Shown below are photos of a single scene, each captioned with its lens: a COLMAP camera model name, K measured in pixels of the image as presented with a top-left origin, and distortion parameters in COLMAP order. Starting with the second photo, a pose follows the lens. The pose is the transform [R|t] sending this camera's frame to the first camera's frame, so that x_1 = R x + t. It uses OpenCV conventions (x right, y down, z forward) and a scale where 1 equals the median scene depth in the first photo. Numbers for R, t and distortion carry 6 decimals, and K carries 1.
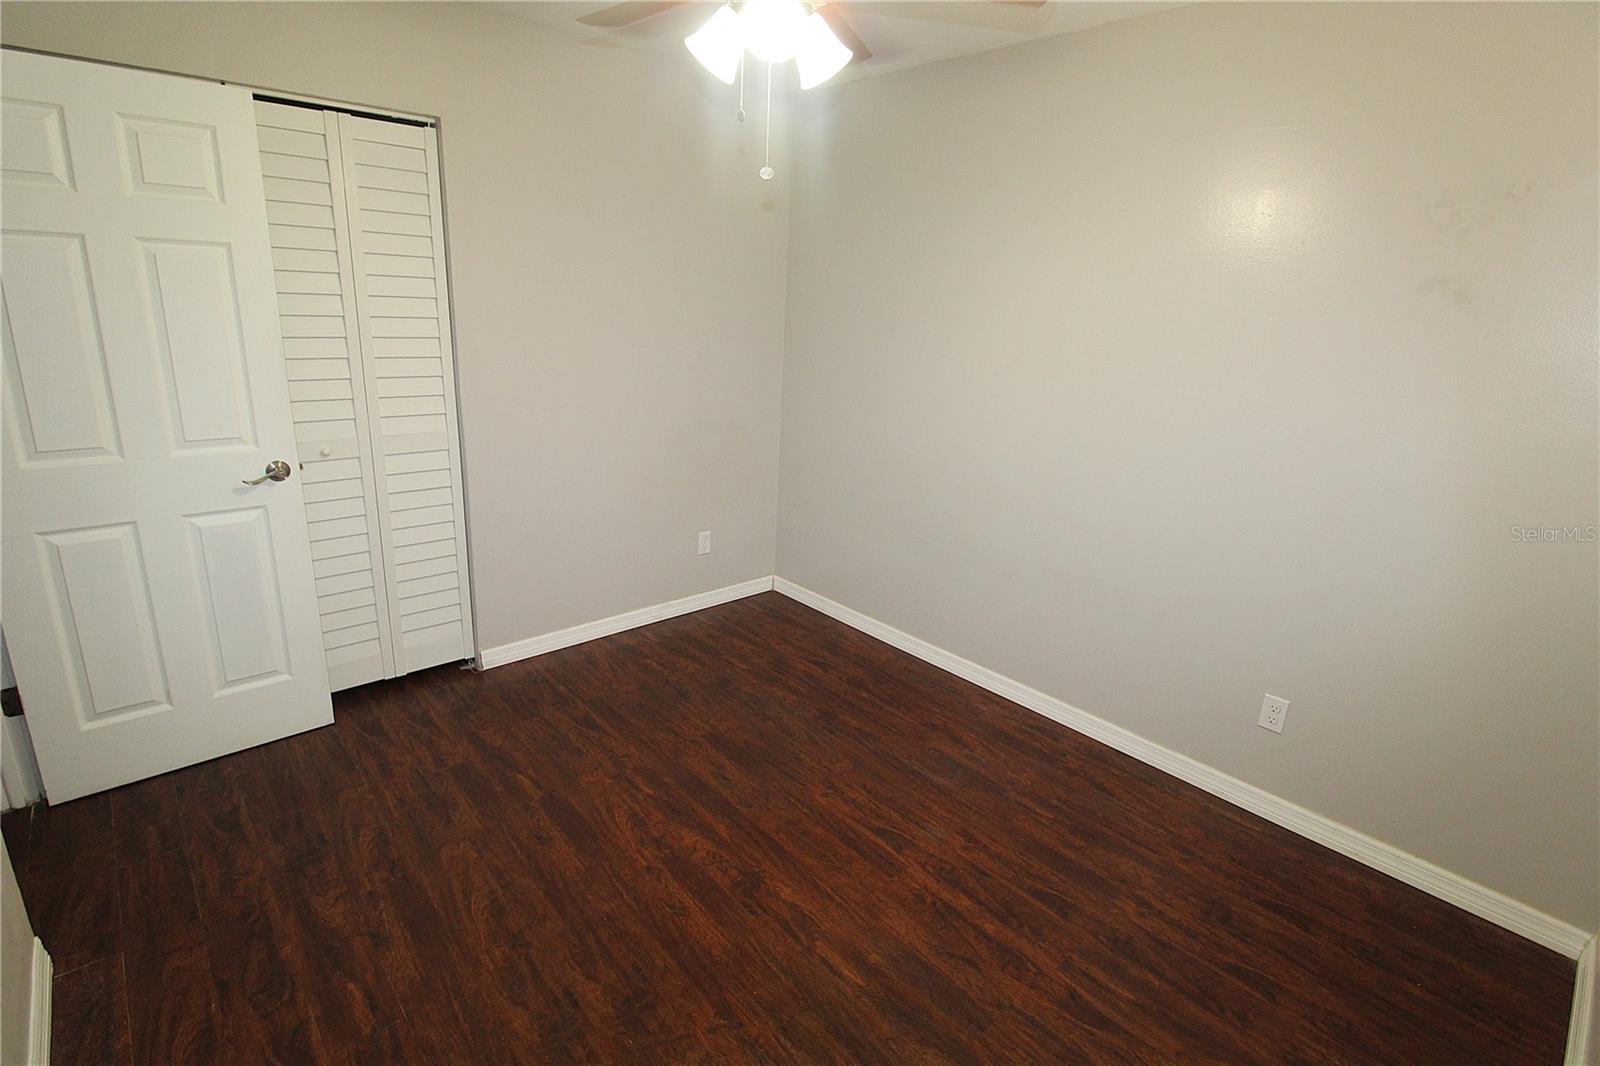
lens RADIAL K [[764.7, 0, 799.4], [0, 764.7, 527.1], [0, 0, 1]] dist [0.003615, -0.000733]
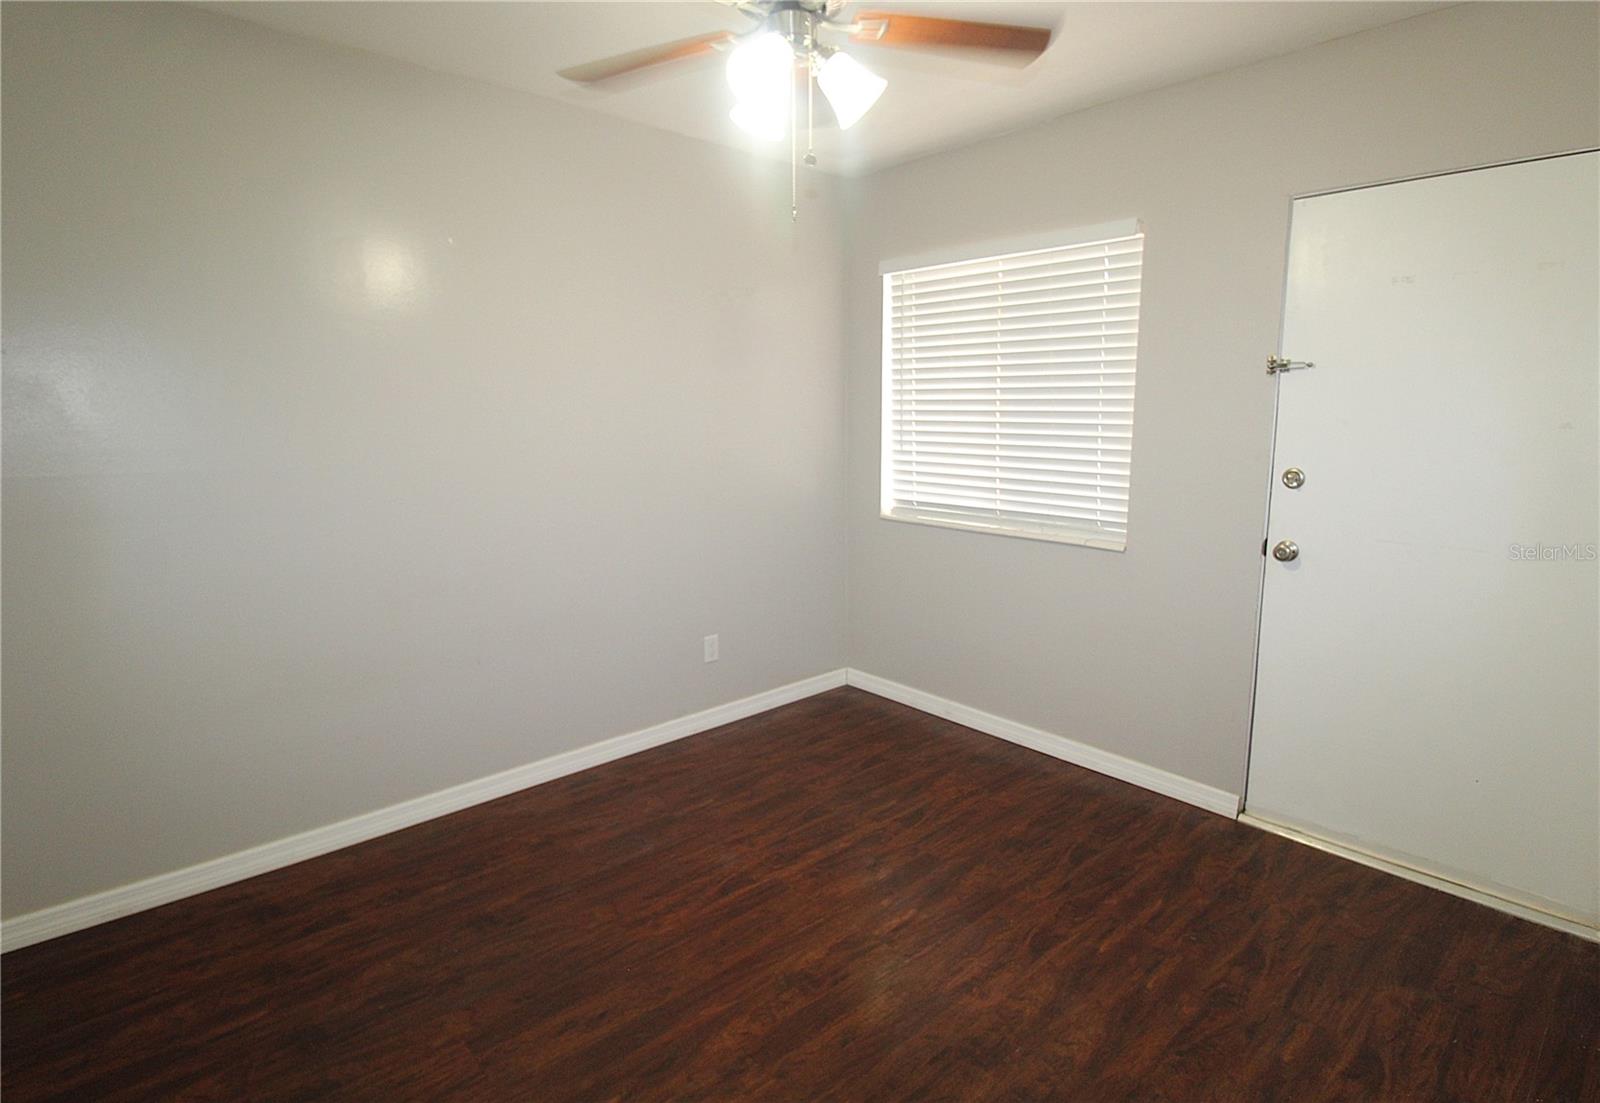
lens RADIAL K [[841.2, 0, 801.5], [0, 841.2, 550.5], [0, 0, 1]] dist [-0.000379, -0.000934]
pose [[-0.014871, -0.214684, 0.976570, -0.858762], [0.287179, 0.934611, 0.209833, -0.200667], [-0.957762, 0.283571, 0.047754, 0.756853]]
